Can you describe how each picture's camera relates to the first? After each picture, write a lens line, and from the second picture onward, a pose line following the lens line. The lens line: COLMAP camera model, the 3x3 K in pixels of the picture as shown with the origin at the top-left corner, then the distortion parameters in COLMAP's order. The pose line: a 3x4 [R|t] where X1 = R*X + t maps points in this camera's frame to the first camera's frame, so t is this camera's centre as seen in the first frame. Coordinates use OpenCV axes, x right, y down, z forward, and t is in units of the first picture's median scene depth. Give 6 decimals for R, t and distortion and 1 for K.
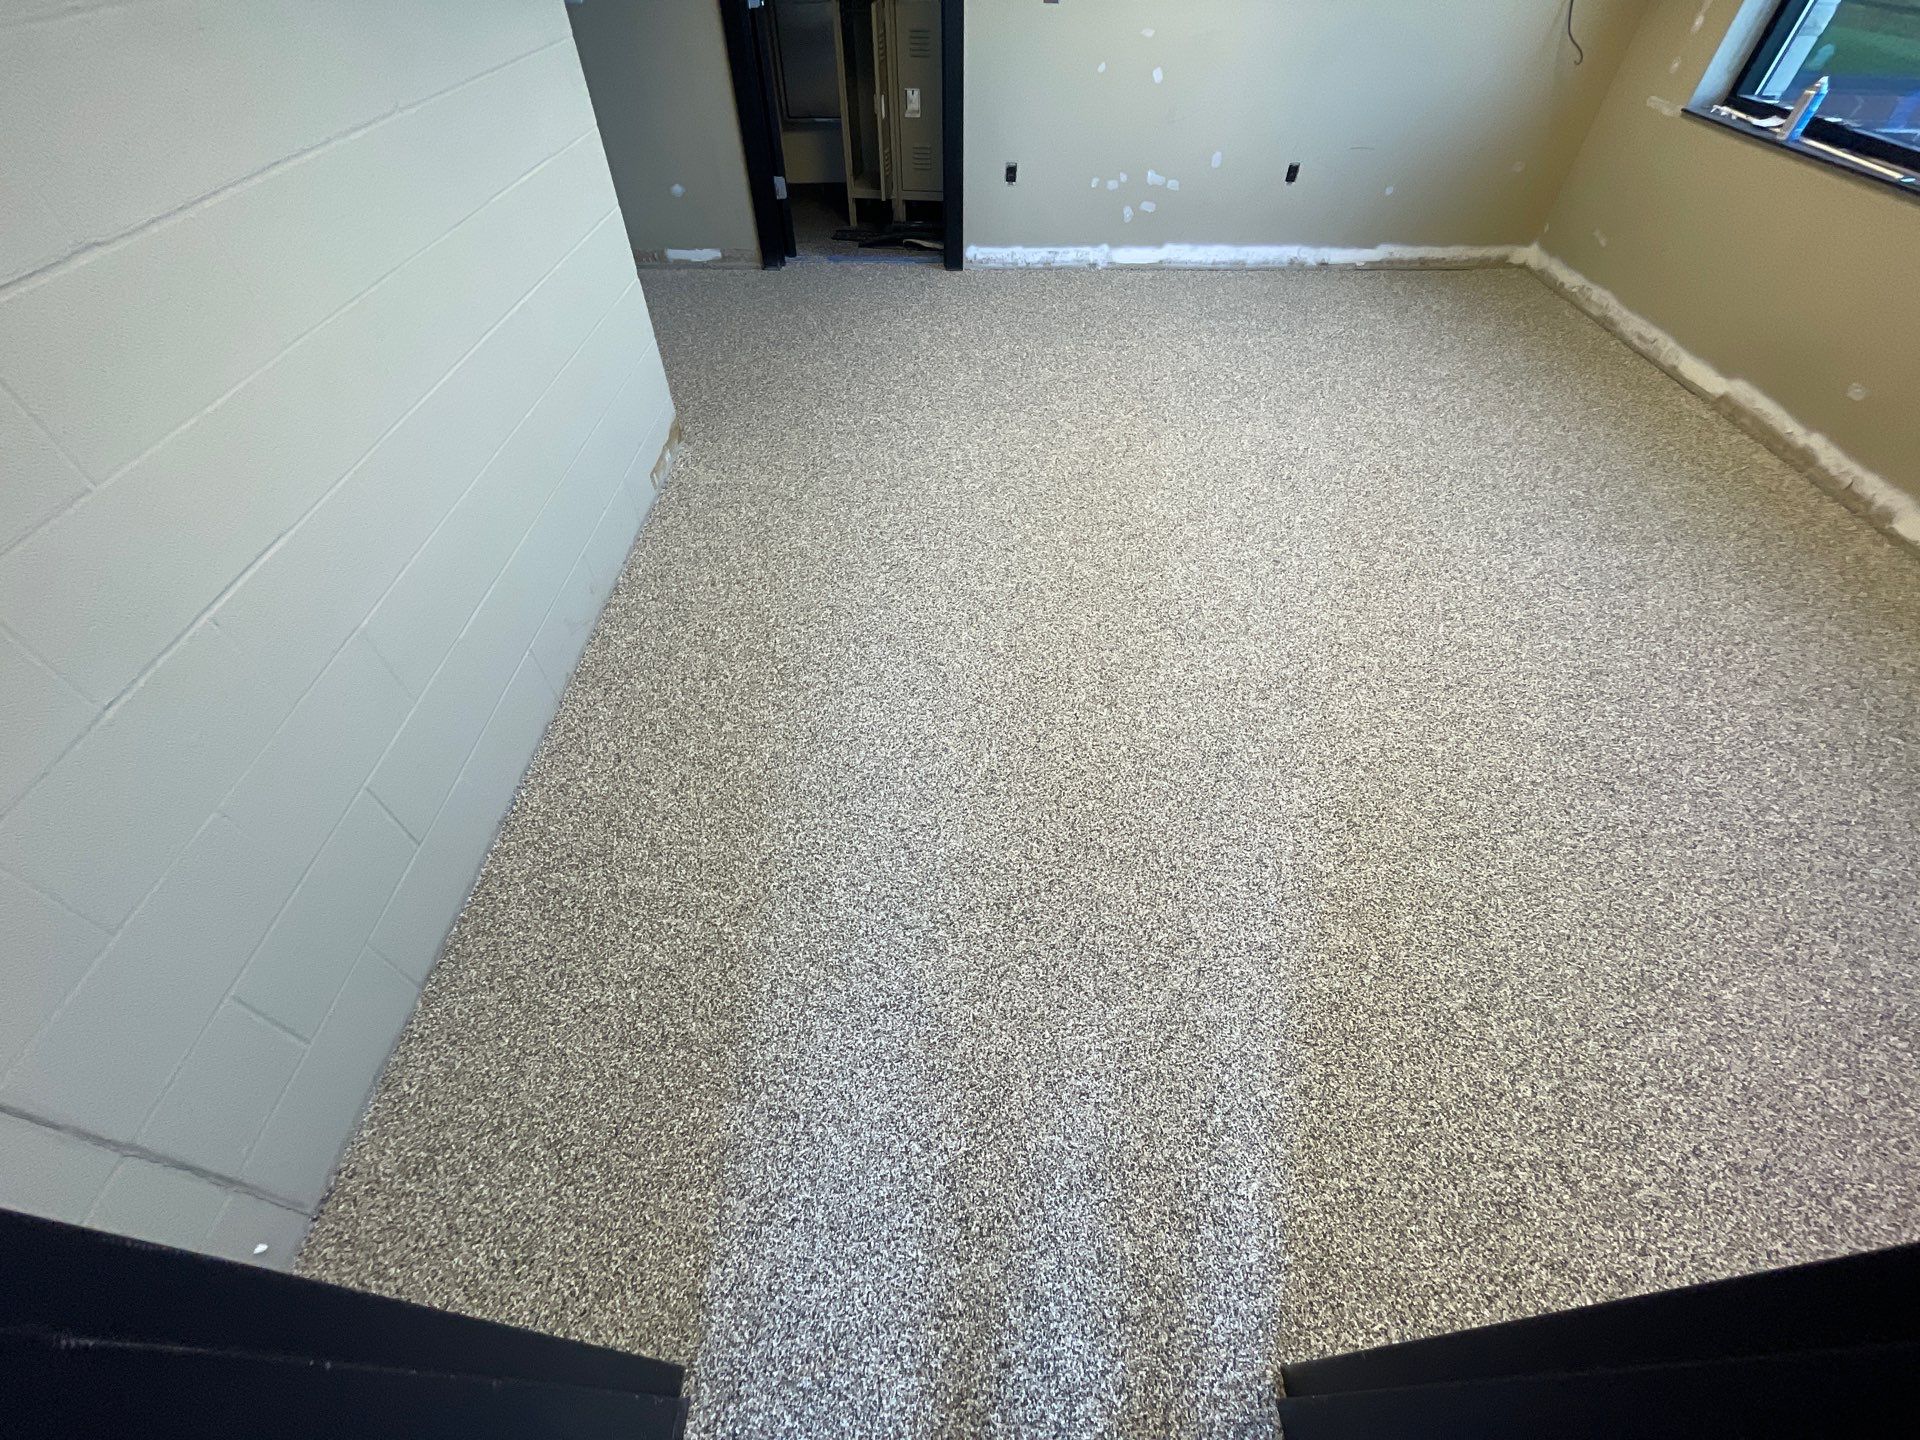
lens RADIAL K [[781.4, 0, 958.9], [0, 781.4, 715.3], [0, 0, 1]] dist [-0.002395, -0.000603]
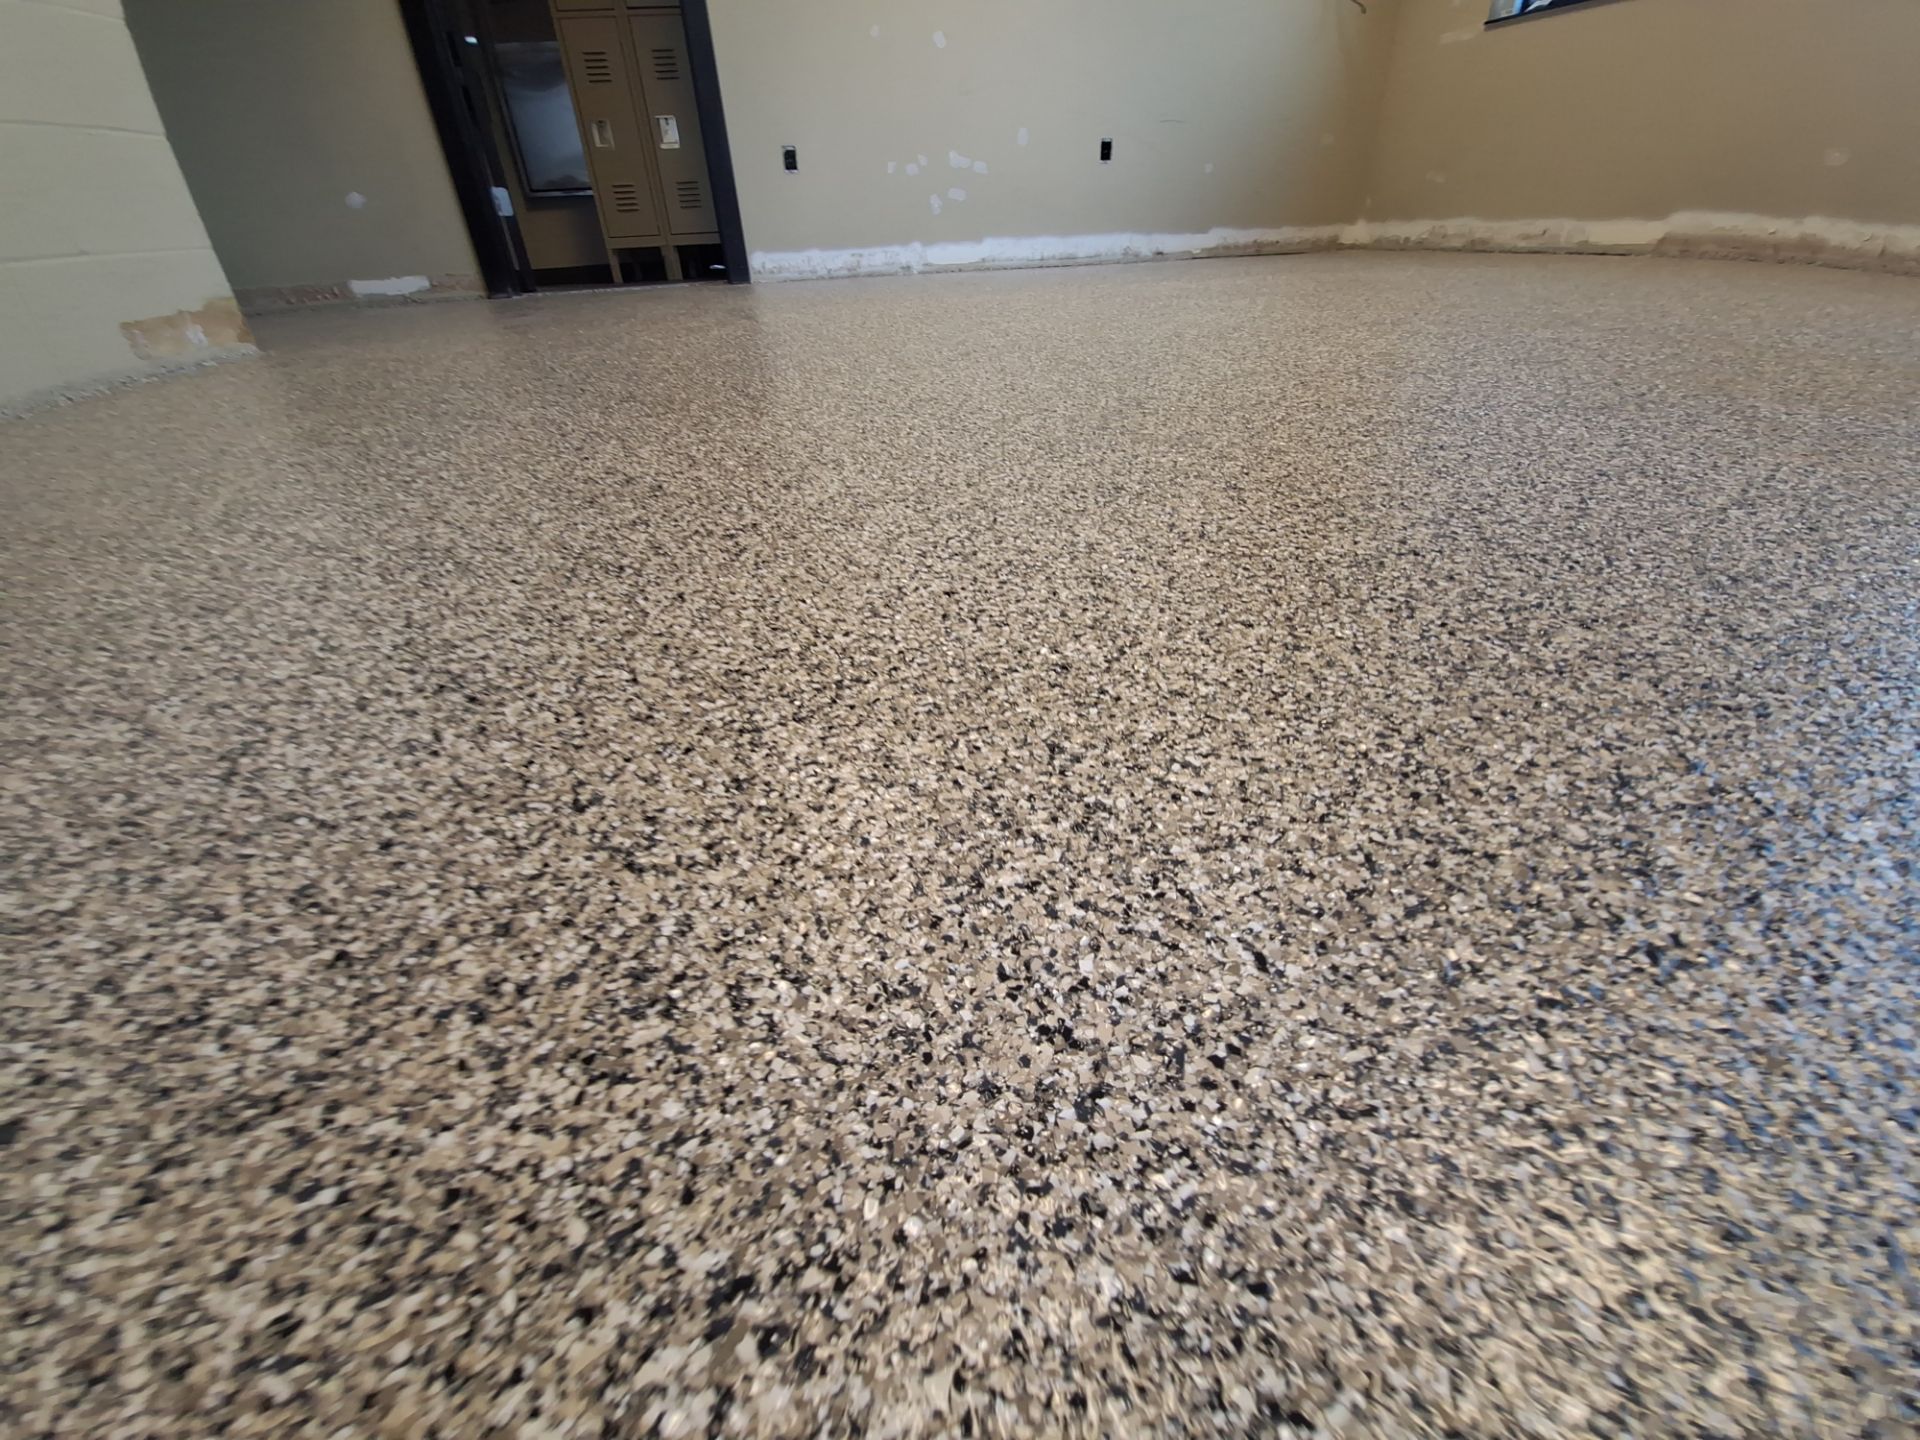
lens RADIAL K [[760.7, 0, 958.8], [0, 760.7, 720.8], [0, 0, 1]] dist [-0.006027, -0.007565]
pose [[0.972759, -0.155613, 0.171830, 0.010972], [0.195781, 0.948385, -0.249469, 0.128515], [-0.124140, 0.276314, 0.953016, 0.422169]]
